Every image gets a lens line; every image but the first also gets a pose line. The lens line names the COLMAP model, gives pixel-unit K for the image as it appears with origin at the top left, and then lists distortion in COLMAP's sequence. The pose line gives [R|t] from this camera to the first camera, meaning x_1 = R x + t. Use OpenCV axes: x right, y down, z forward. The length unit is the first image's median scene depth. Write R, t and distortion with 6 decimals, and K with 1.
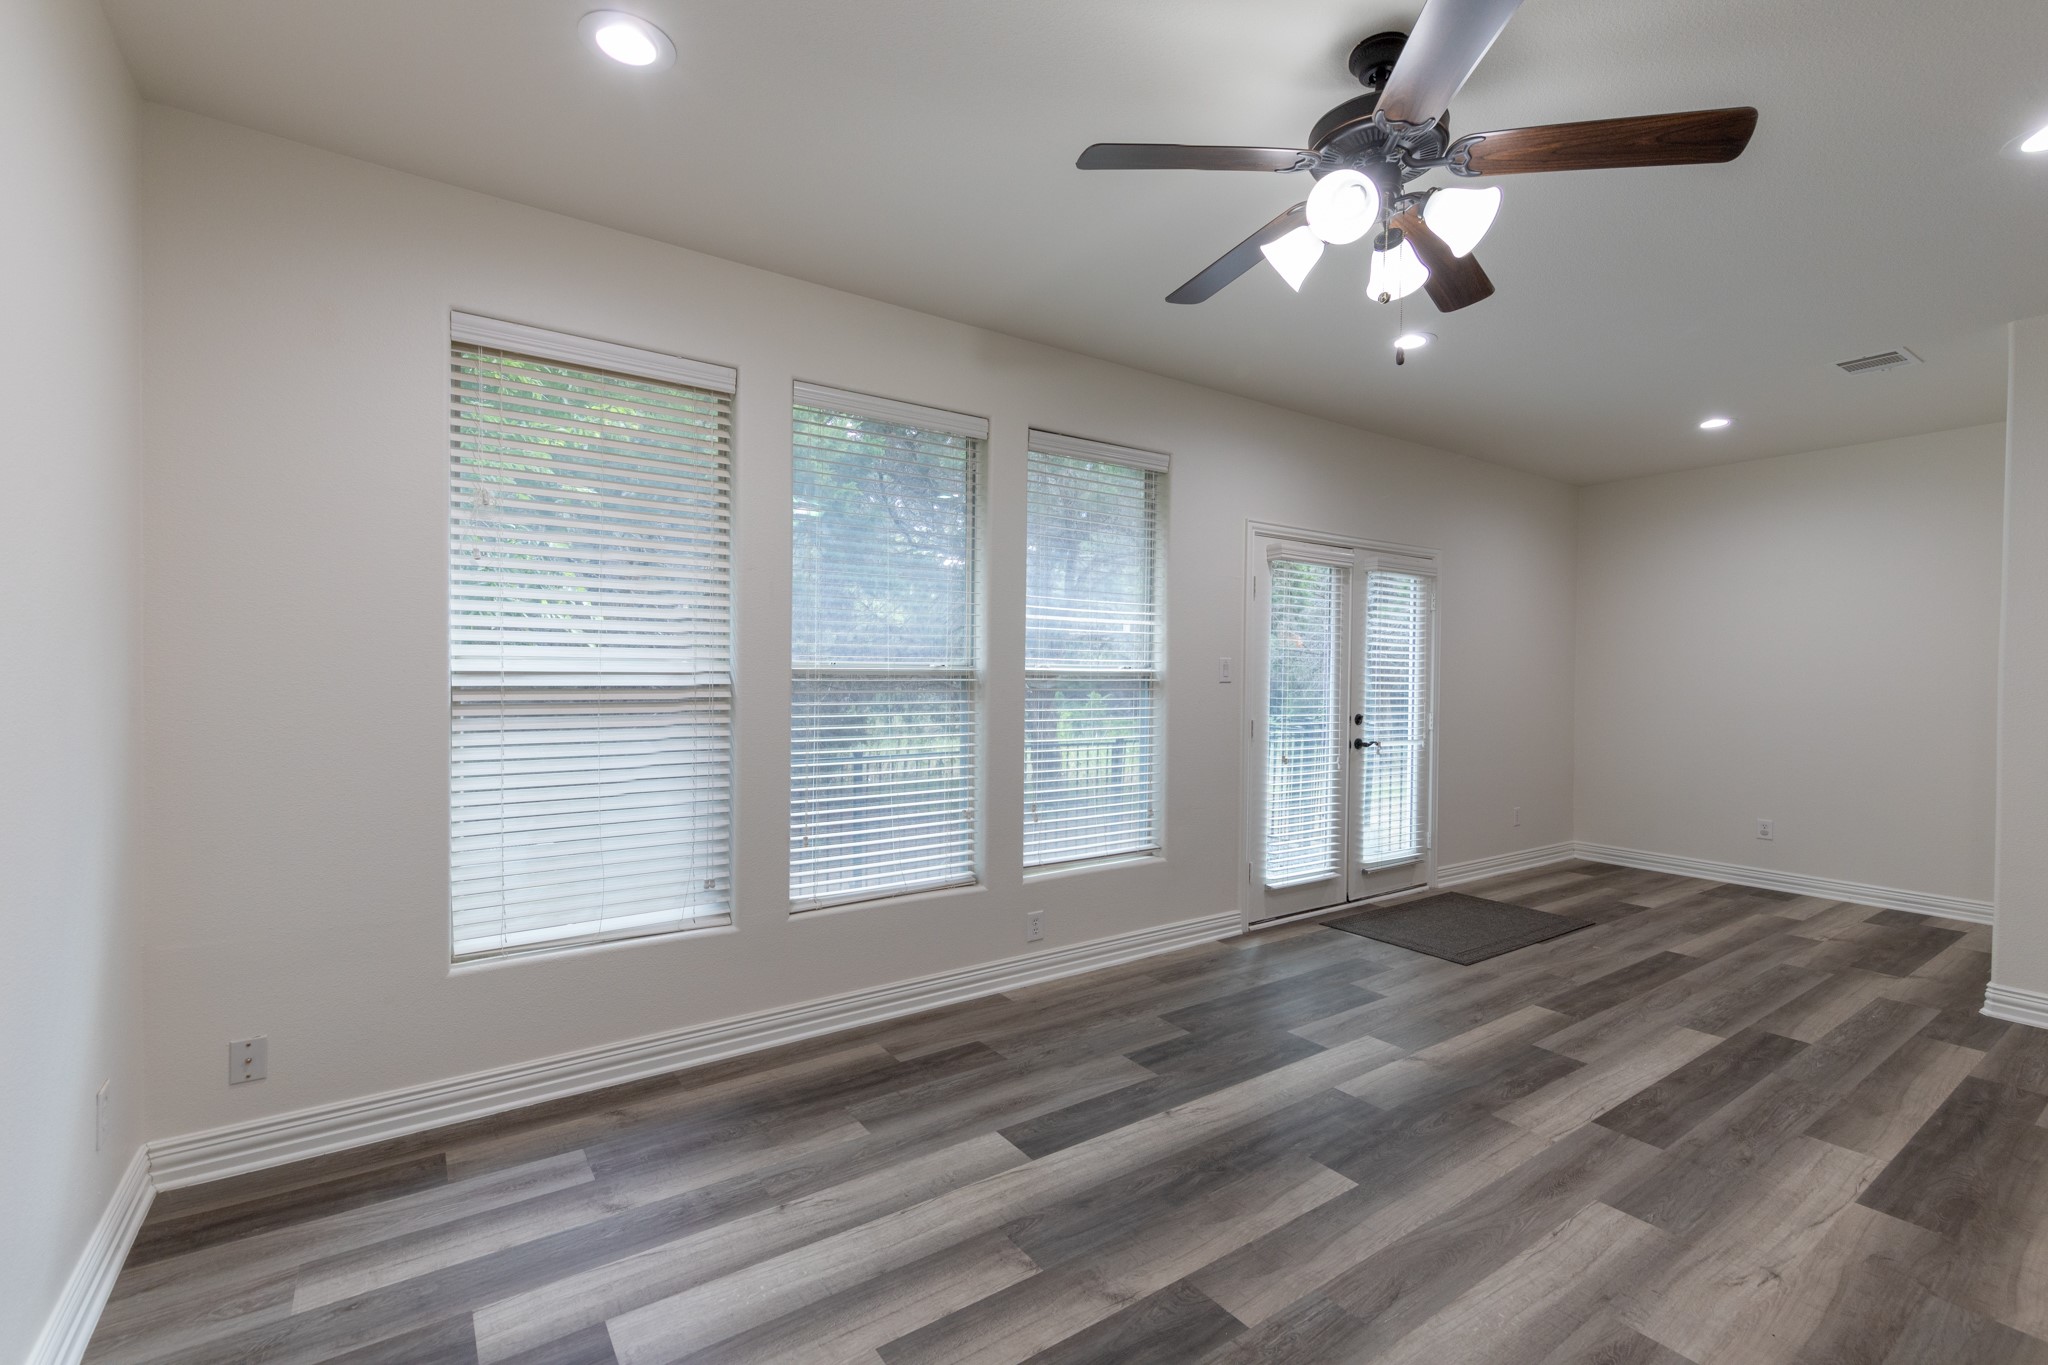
lens RADIAL K [[815.5, 0, 974.0], [0, 815.5, 693.1], [0, 0, 1]] dist [0.009343, -0.004638]
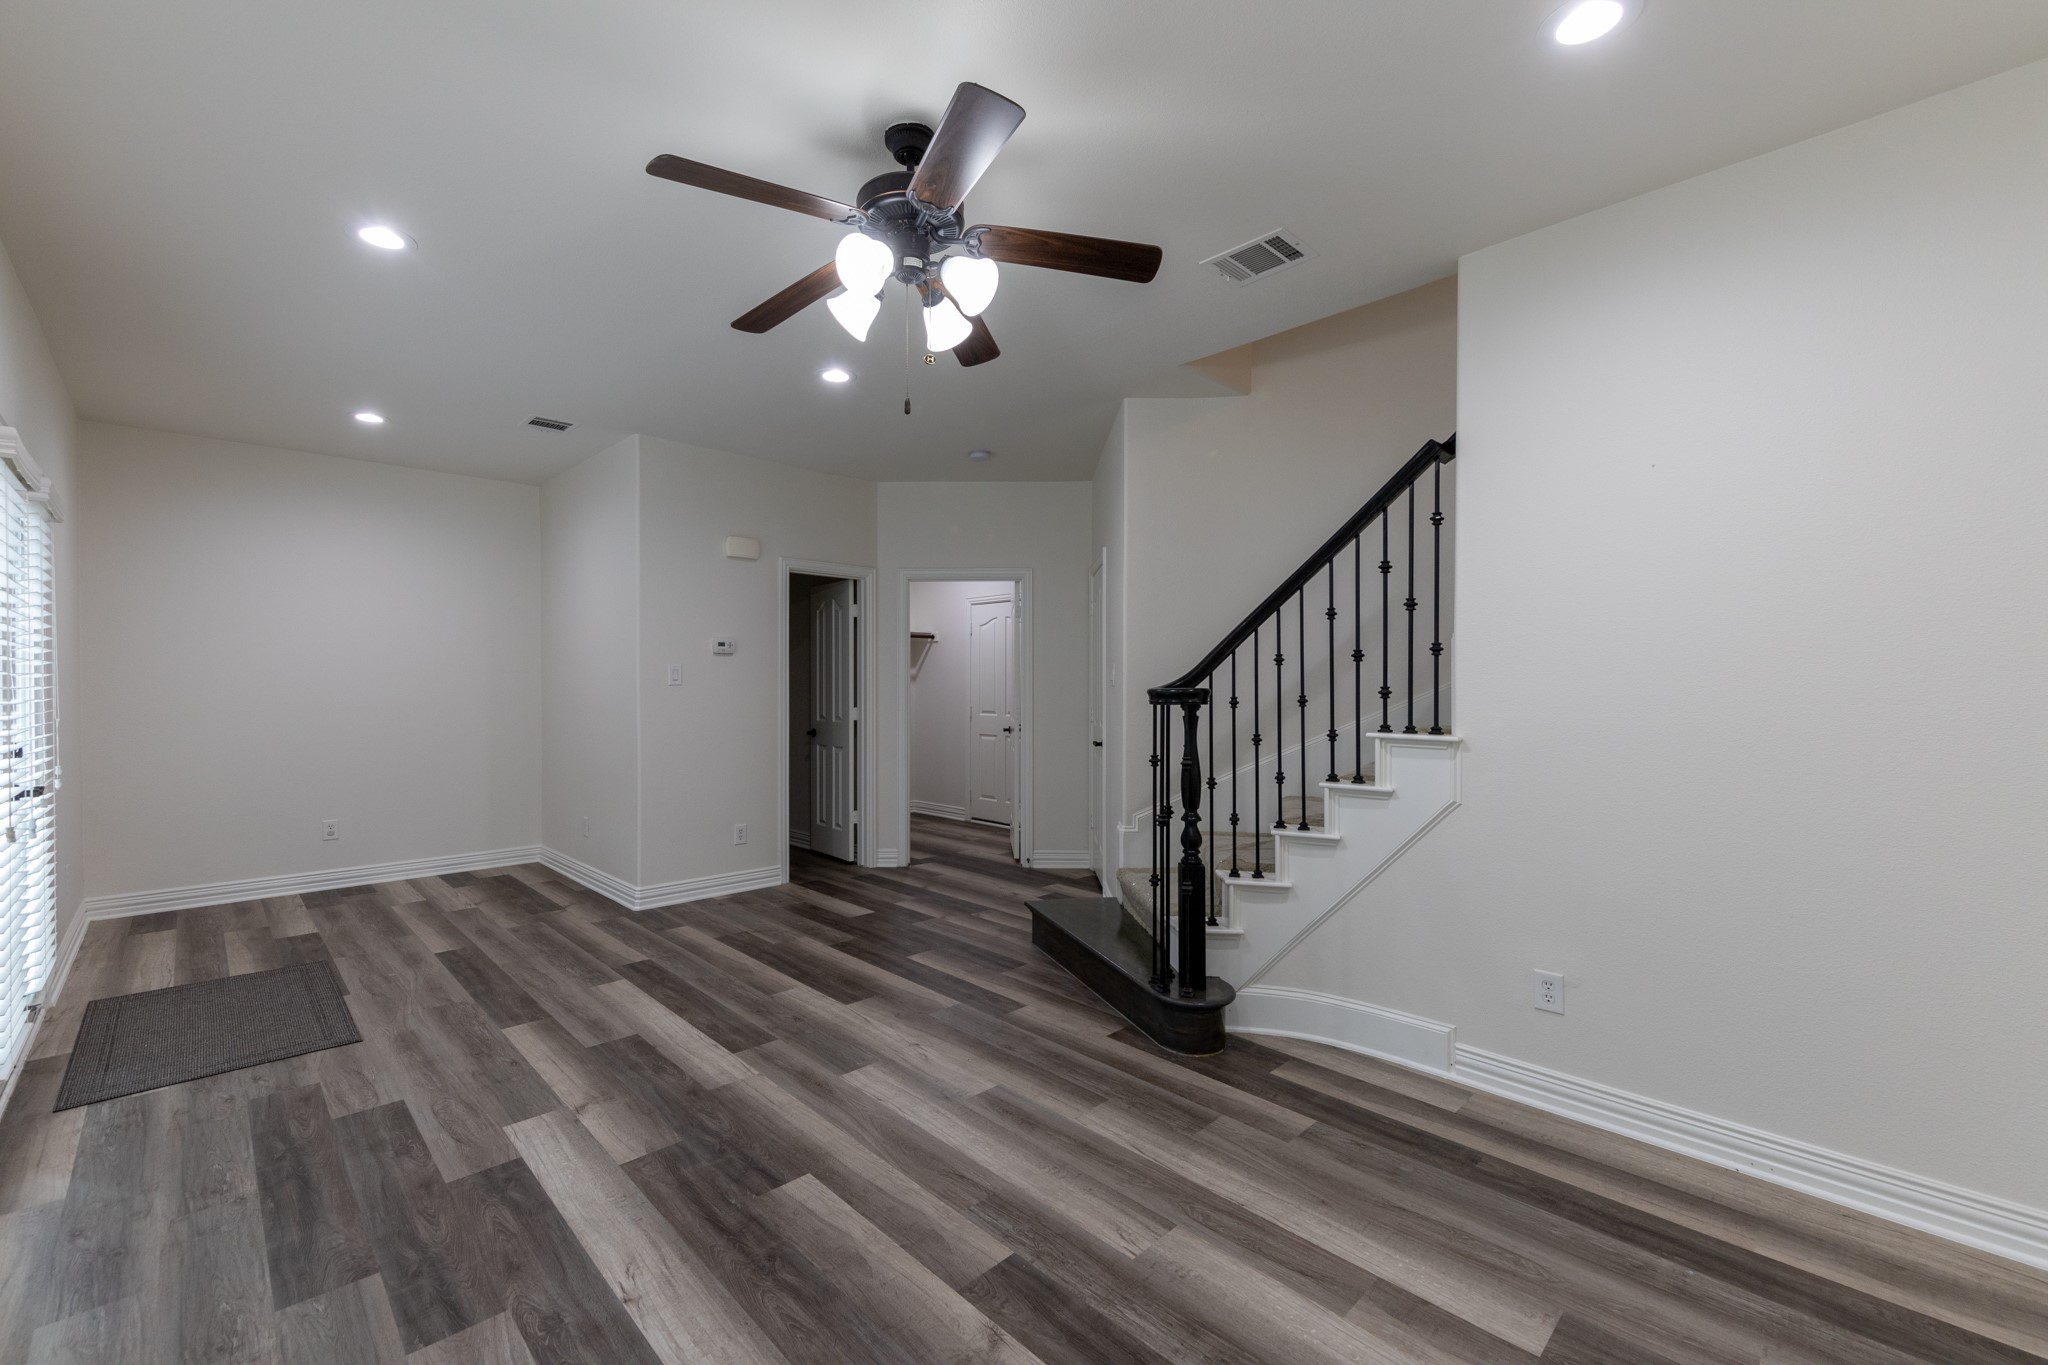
lens RADIAL K [[922.4, 0, 1024.5], [0, 922.4, 675.8], [0, 0, 1]] dist [0.011405, -0.004439]
pose [[-0.202682, -0.003160, 0.979240, -0.523704], [0.021301, 0.999744, 0.007635, -0.017648], [-0.979013, 0.022406, -0.202562, 0.701180]]
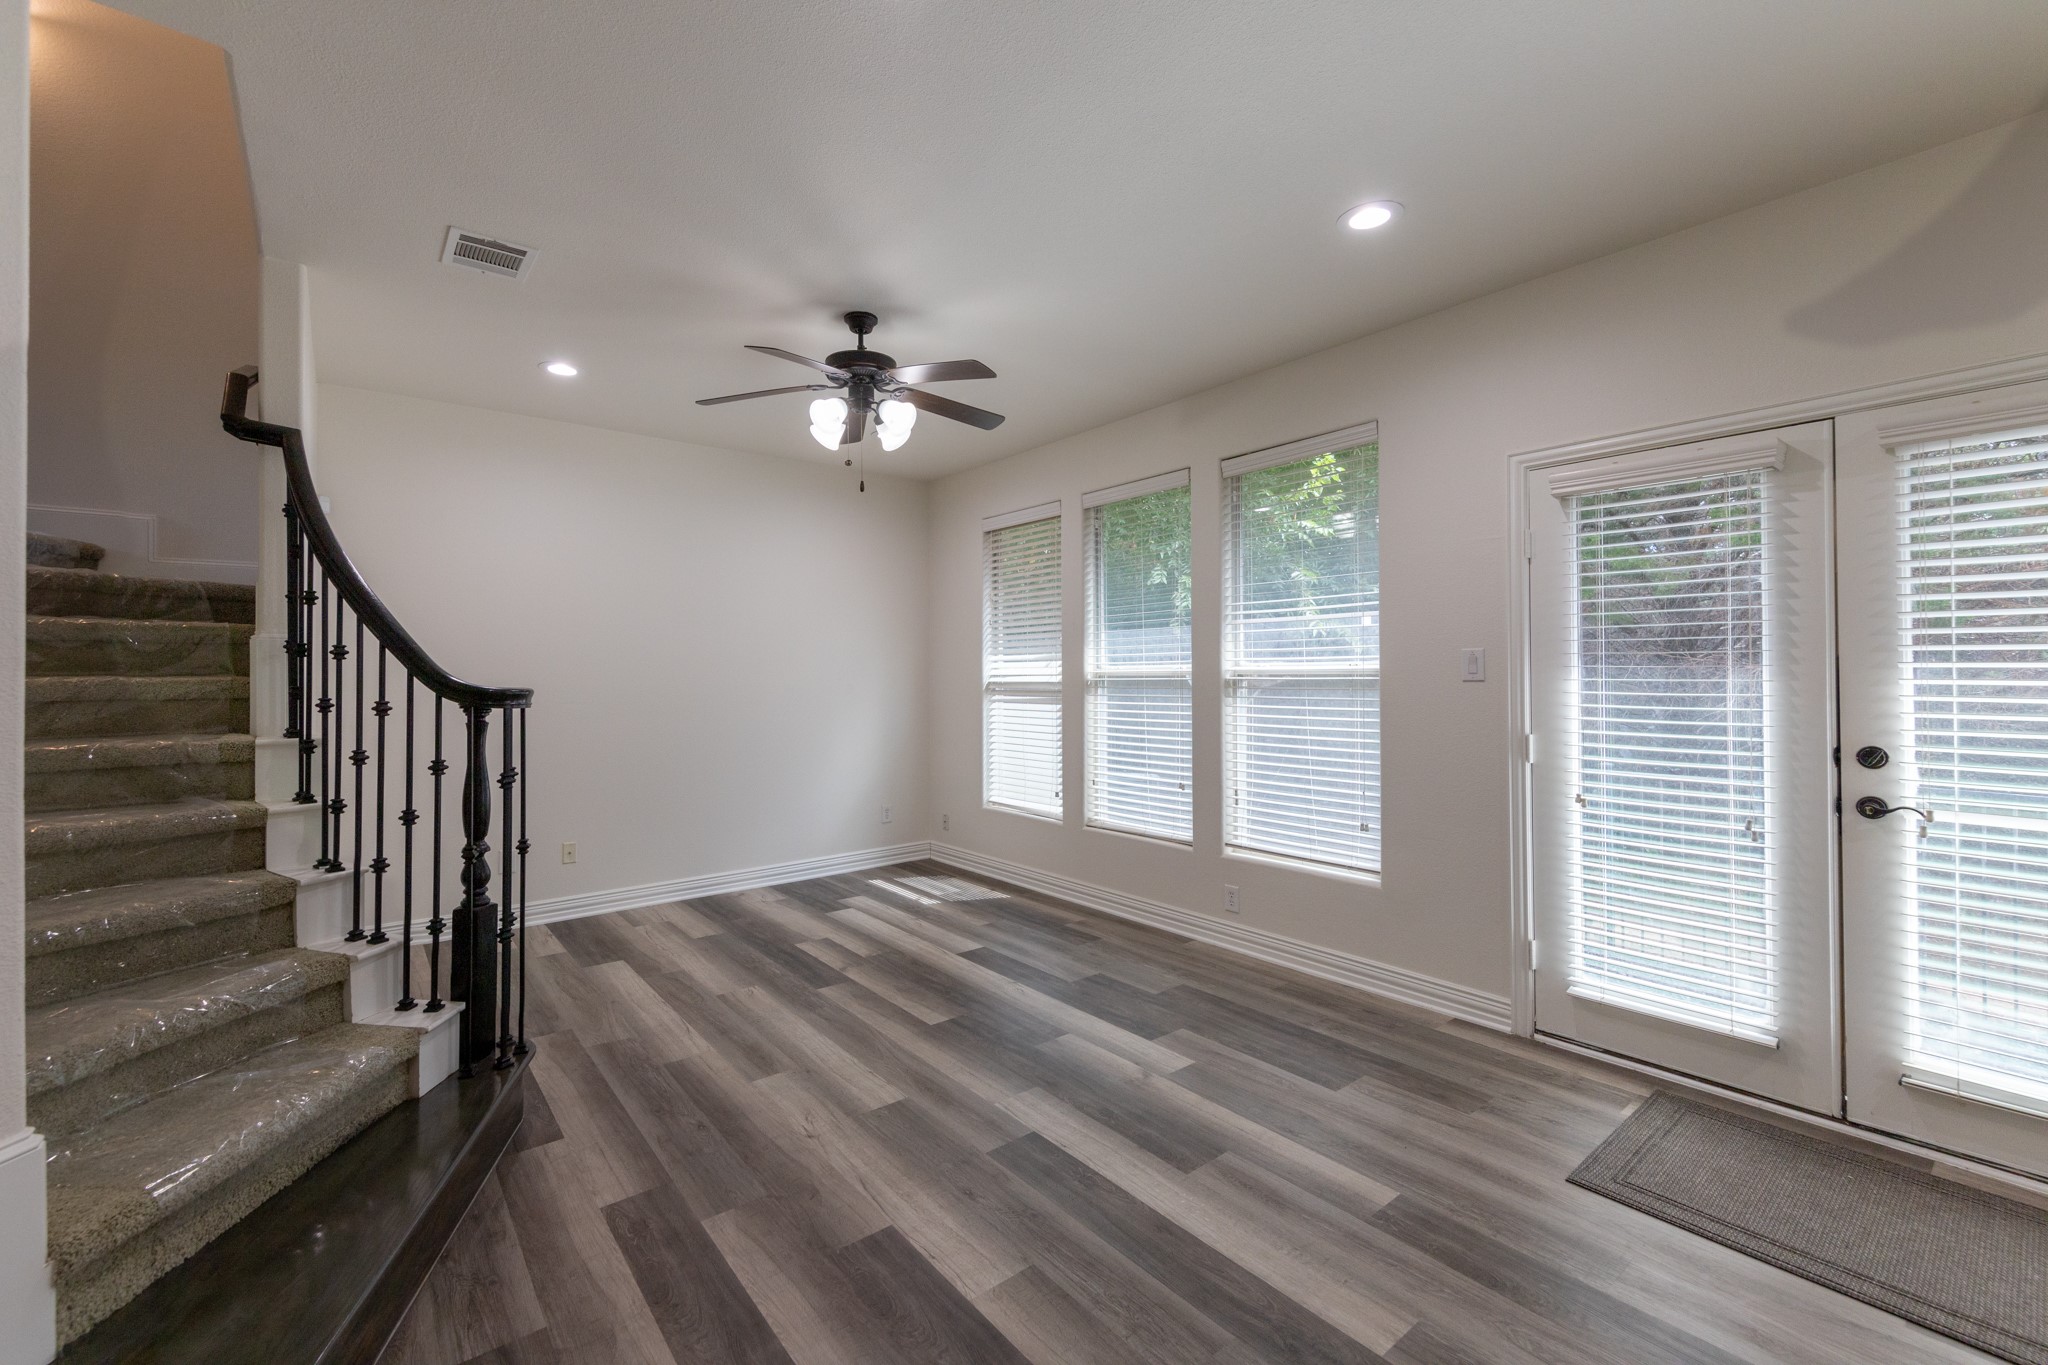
lens RADIAL K [[815.5, 0, 1048.7], [0, 815.5, 670.0], [0, 0, 1]] dist [0.009343, -0.004638]
pose [[0.161068, -0.014397, -0.986838, 1.424115], [-0.016491, 0.999715, -0.017276, -0.005599], [0.986806, 0.019056, 0.160784, 0.704365]]
